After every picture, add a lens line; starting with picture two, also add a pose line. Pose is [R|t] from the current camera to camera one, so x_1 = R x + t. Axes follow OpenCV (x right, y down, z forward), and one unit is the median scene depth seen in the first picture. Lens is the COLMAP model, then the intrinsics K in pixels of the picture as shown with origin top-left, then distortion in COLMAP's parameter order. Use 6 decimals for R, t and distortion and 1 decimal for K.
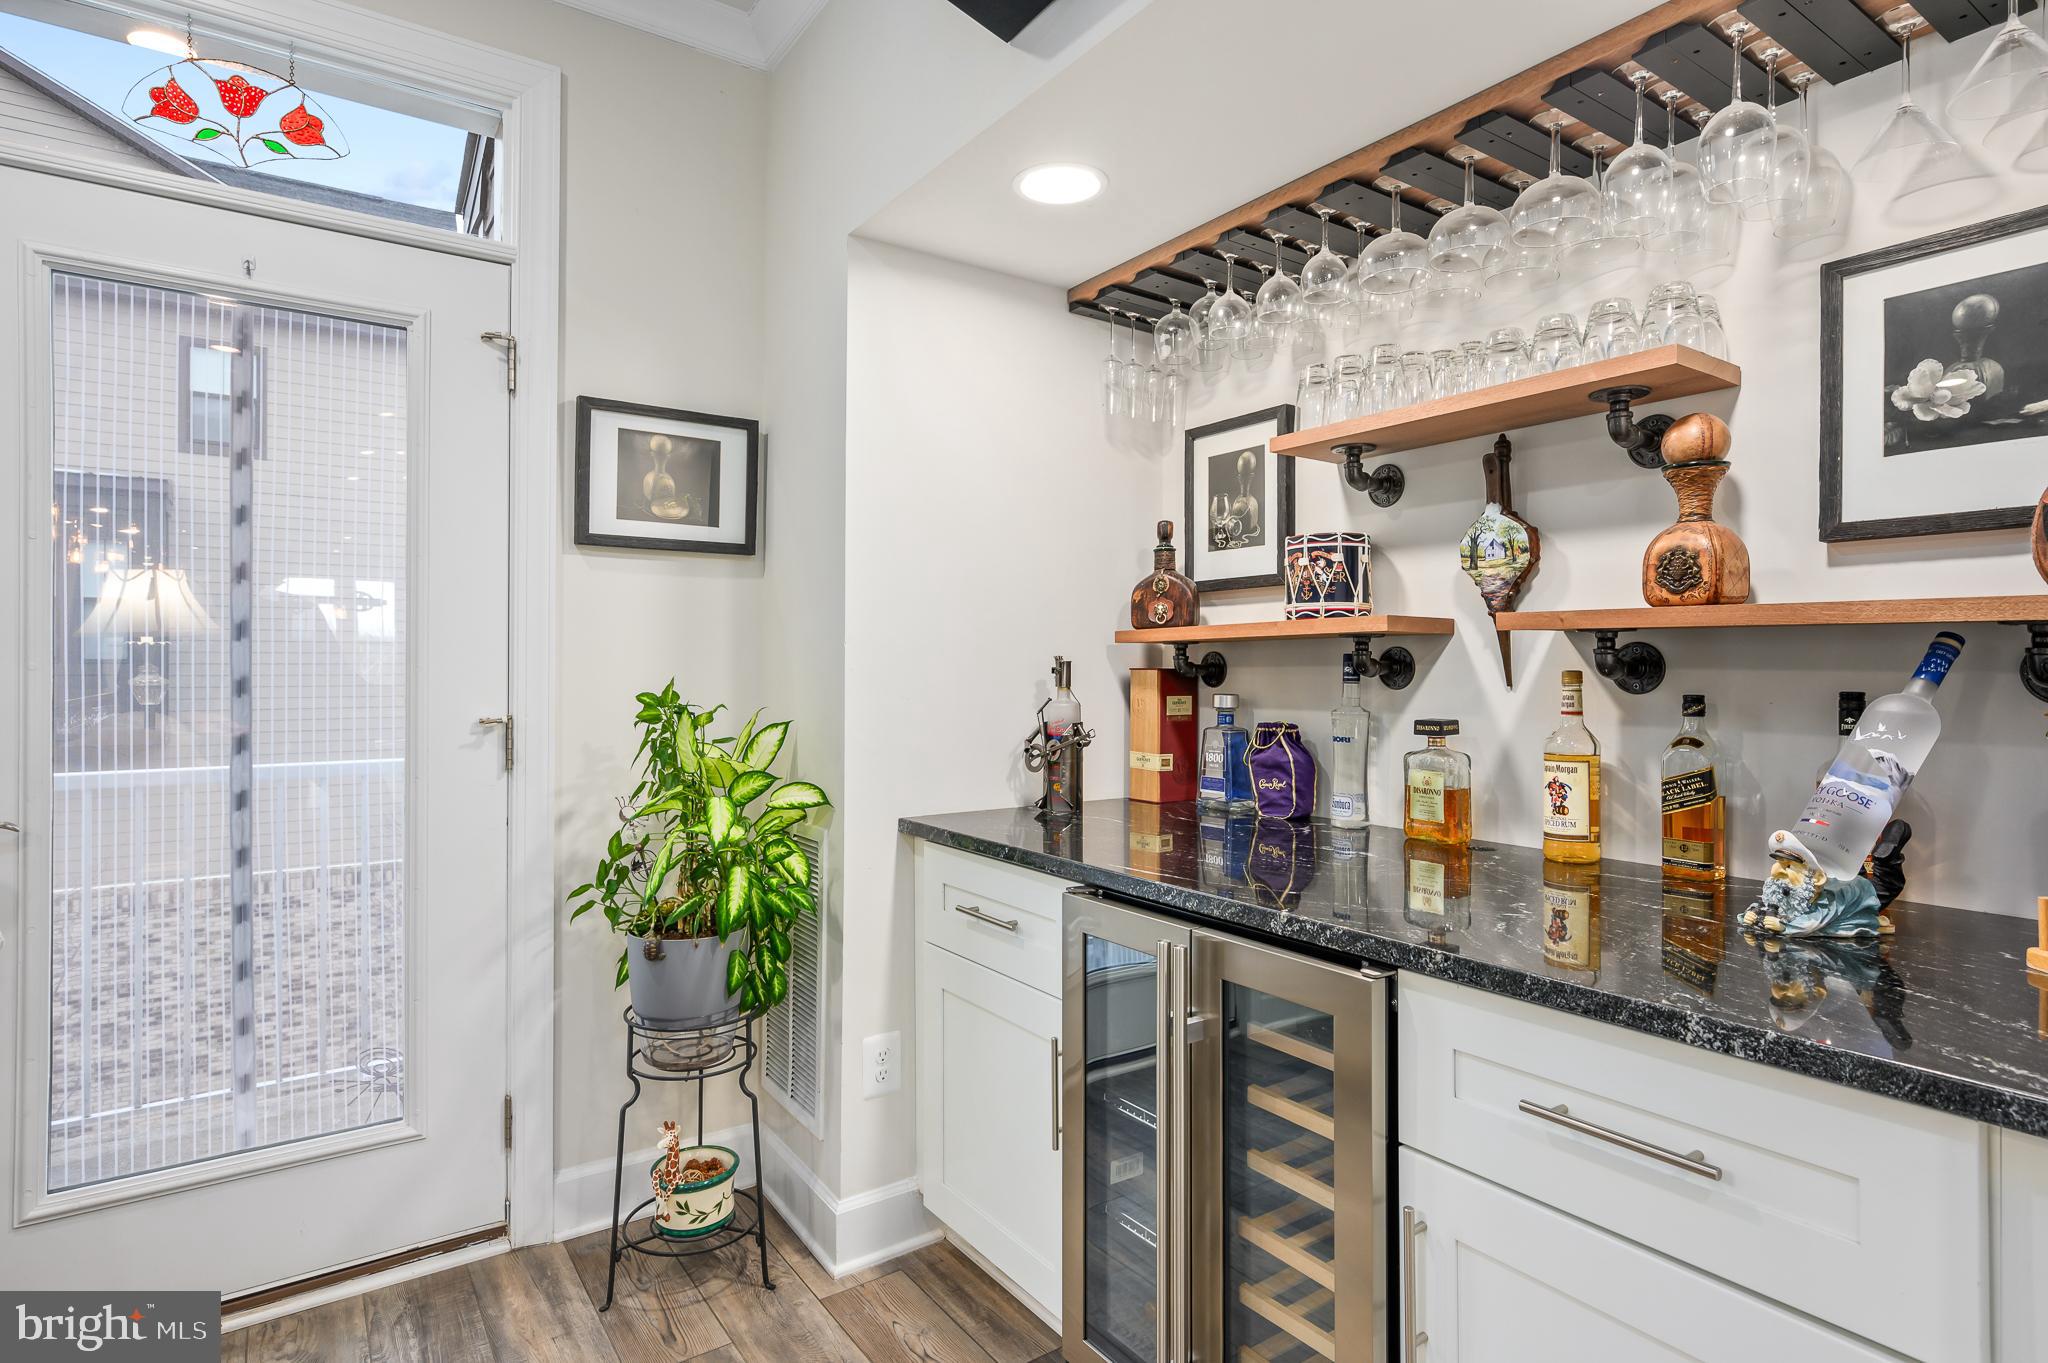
lens RADIAL K [[1074.1, 0, 1029.8], [0, 1074.1, 668.0], [0, 0, 1]] dist [0.001332, -0.000708]
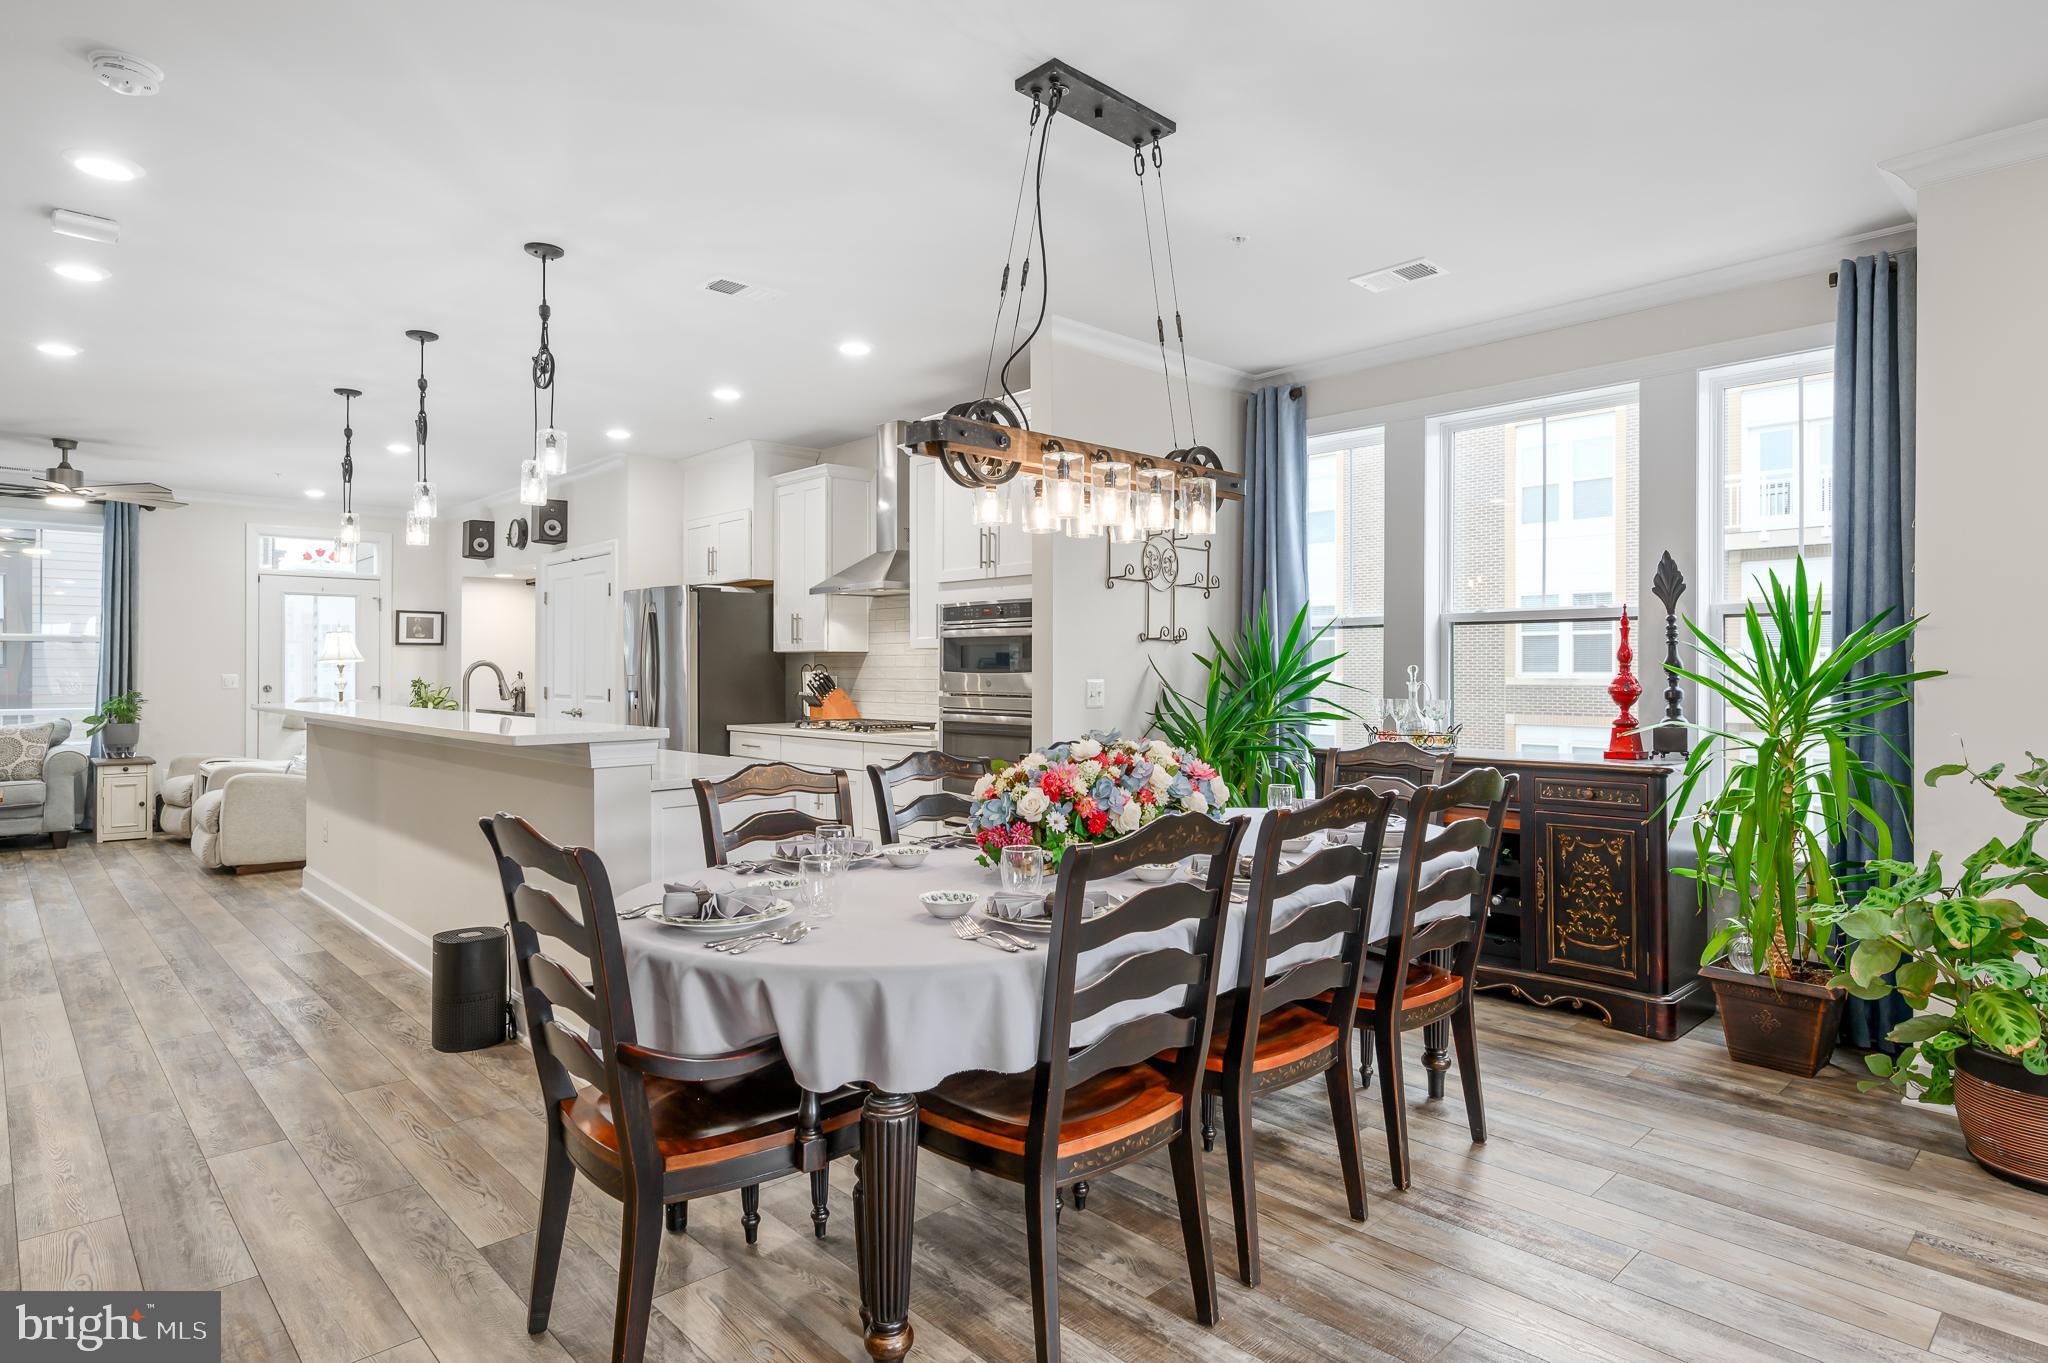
lens RADIAL K [[1113.9, 0, 1025.8], [0, 1113.9, 665.0], [0, 0, 1]] dist [0.005050, 0.000728]
pose [[0.988557, 0.001098, 0.150843, 1.389144], [-0.000930, 0.999999, -0.001186, -0.034124], [-0.150844, 0.001032, 0.988557, -3.778736]]
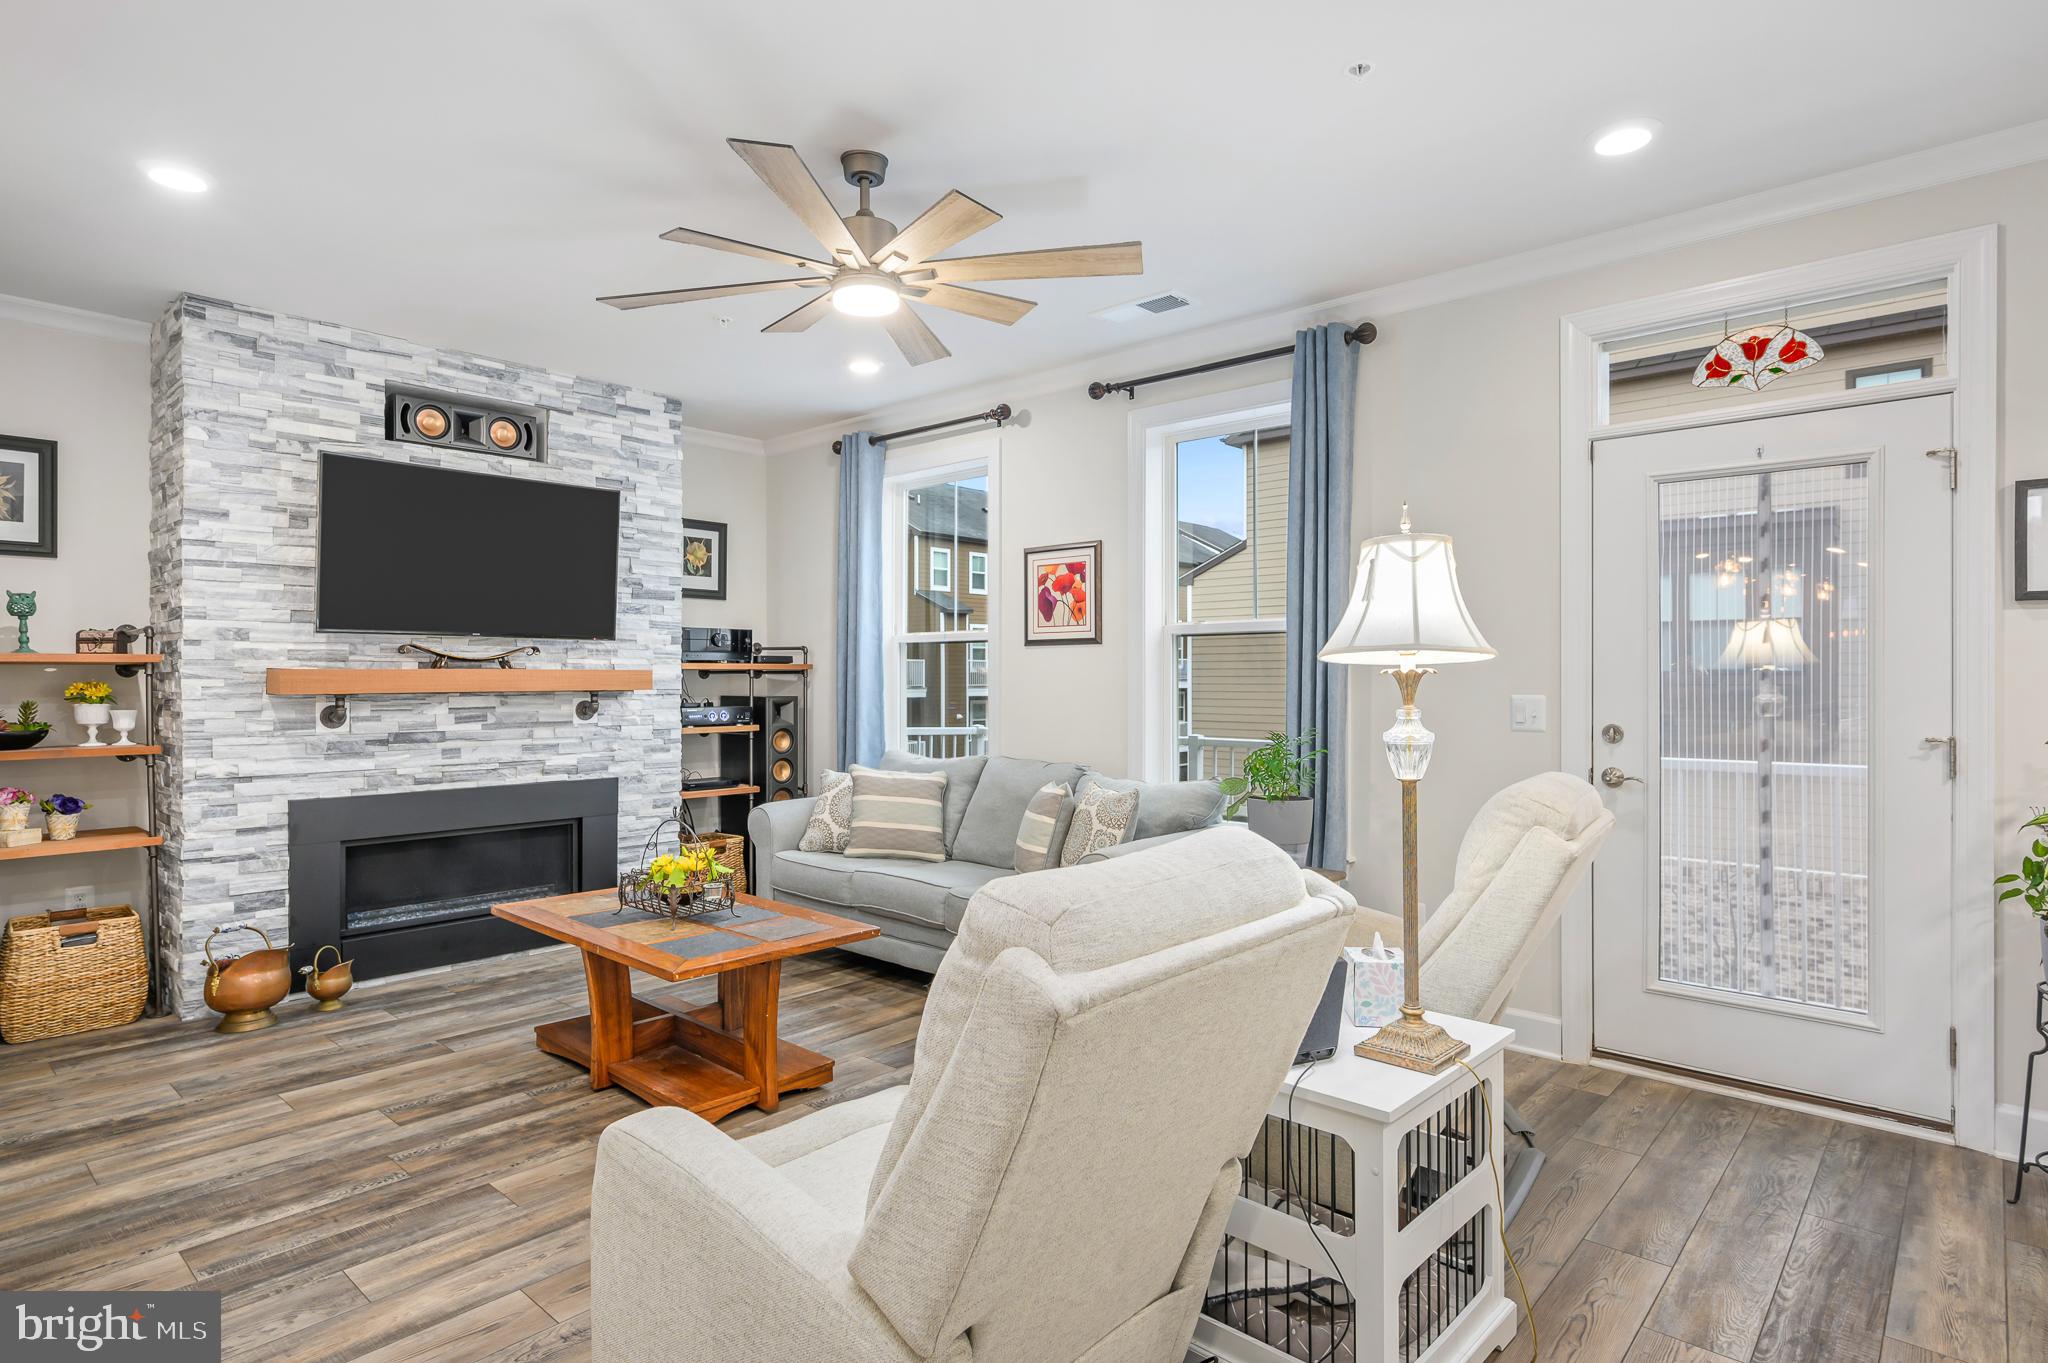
lens RADIAL K [[1080.0, 0, 1036.9], [0, 1080.0, 675.2], [0, 0, 1]] dist [-0.000620, -0.000310]
pose [[0.228033, -0.003012, -0.973649, 0.538595], [0.003757, 0.999990, -0.002214, -0.032259], [0.973646, -0.003153, 0.228042, -0.384082]]
